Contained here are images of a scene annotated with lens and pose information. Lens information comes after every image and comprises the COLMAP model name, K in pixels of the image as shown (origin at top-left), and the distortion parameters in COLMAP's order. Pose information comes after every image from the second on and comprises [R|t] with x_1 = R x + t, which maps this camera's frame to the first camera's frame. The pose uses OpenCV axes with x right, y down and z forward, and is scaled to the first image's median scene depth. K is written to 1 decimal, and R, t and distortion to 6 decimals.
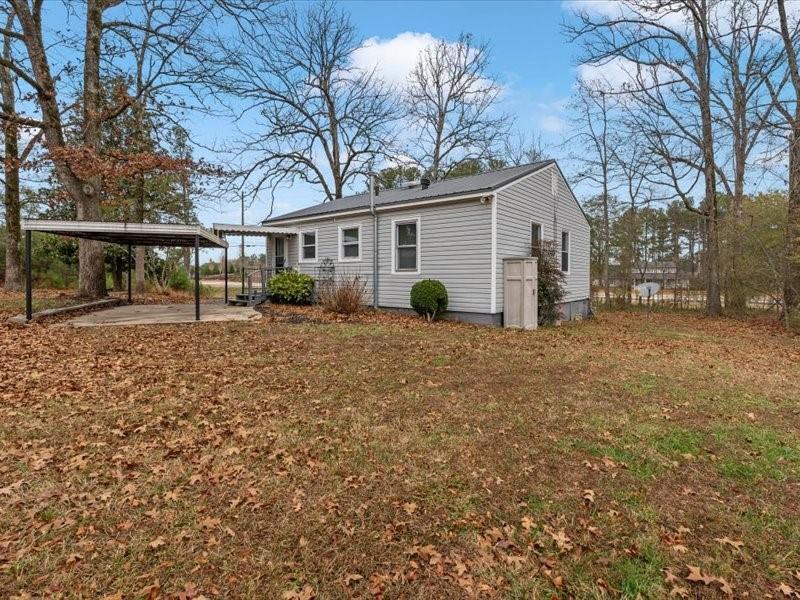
lens RADIAL K [[396.7, 0, 401.7], [0, 396.7, 286.1], [0, 0, 1]] dist [-0.001752, -0.000339]
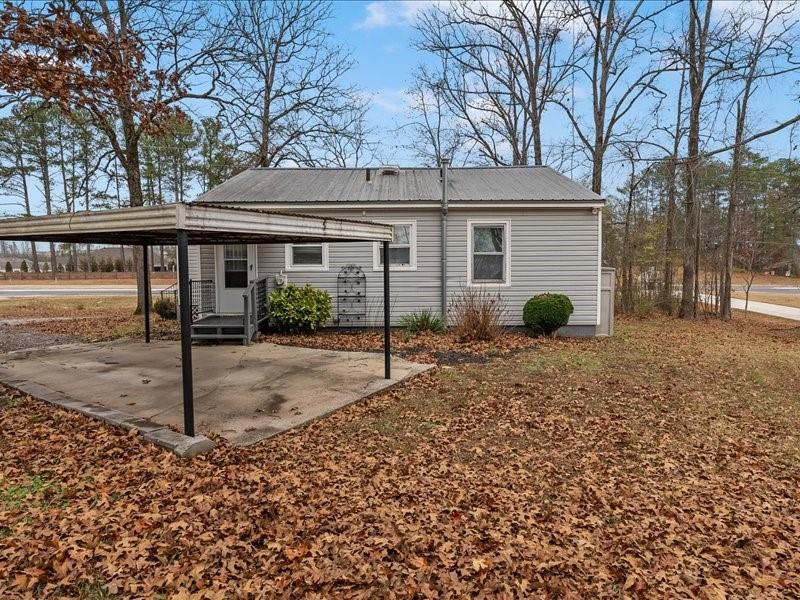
lens RADIAL K [[396.7, 0, 401.7], [0, 396.7, 286.1], [0, 0, 1]] dist [-0.001752, -0.000339]
pose [[0.783899, -0.024211, 0.620417, -0.654235], [0.024173, 0.999672, 0.008469, -0.041340], [-0.620418, 0.008358, 0.784227, 0.435664]]
